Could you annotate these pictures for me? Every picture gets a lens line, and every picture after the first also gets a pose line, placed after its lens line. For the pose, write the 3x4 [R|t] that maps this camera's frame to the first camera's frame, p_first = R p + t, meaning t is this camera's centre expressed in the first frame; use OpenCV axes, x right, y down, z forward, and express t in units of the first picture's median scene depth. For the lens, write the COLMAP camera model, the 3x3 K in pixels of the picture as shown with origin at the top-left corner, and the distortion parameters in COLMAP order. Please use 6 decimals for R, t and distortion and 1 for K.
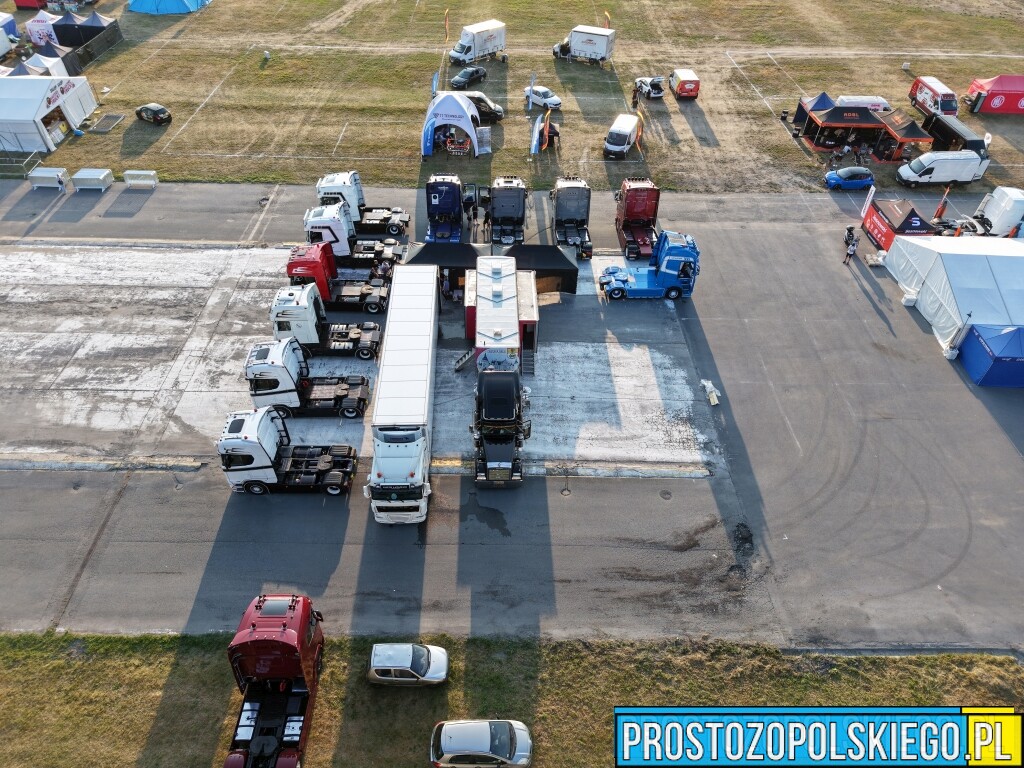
lens RADIAL K [[683.6, 0, 507.3], [0, 683.6, 387.6], [0, 0, 1]] dist [0.023427, -0.018895]
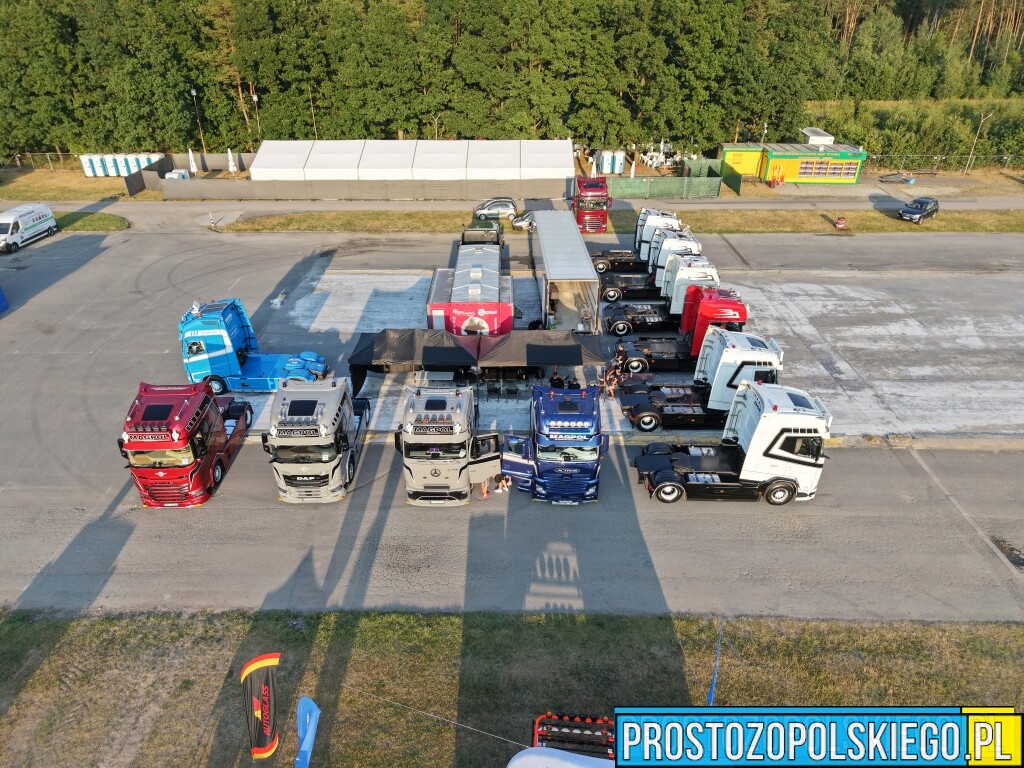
lens RADIAL K [[683.6, 0, 507.3], [0, 683.6, 387.6], [0, 0, 1]] dist [0.023427, -0.018895]
pose [[-0.999587, -0.027219, 0.009165, -0.066299], [0.000722, 0.295206, 0.955433, -0.922737], [-0.028711, 0.955046, -0.295065, 1.363995]]
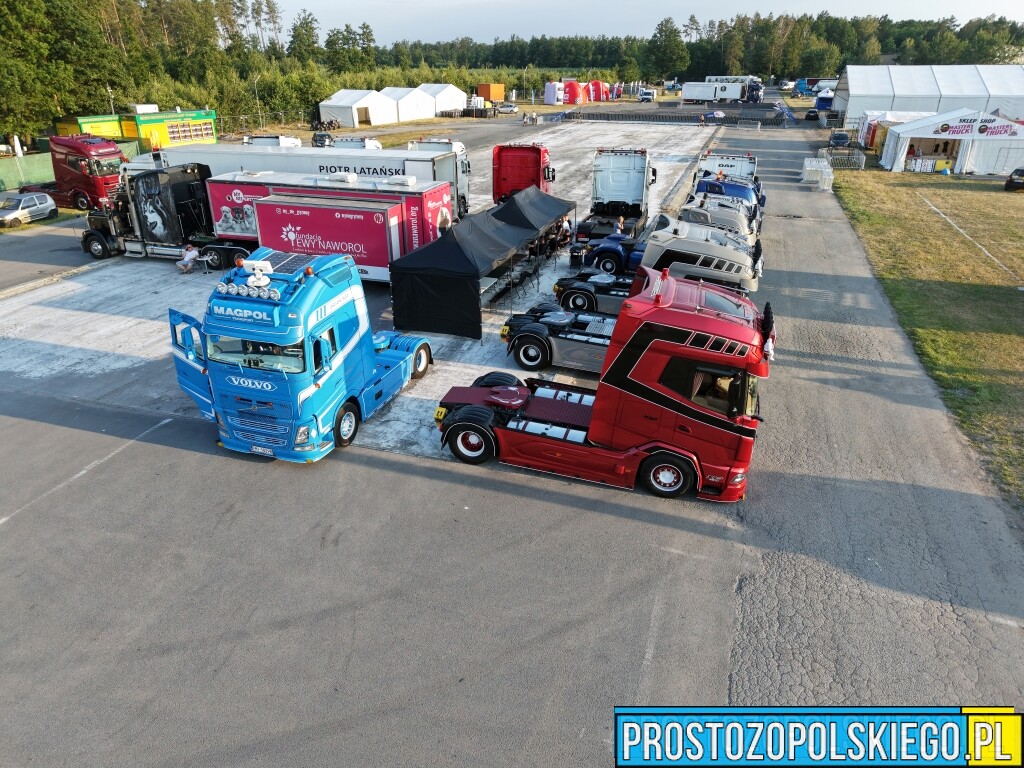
lens RADIAL K [[683.6, 0, 507.3], [0, 683.6, 387.6], [0, 0, 1]] dist [0.023427, -0.018895]
pose [[-0.321492, 0.381932, -0.866470, 0.537662], [-0.662148, 0.563453, 0.494045, -0.433338], [0.676907, 0.732563, 0.071750, 1.163087]]
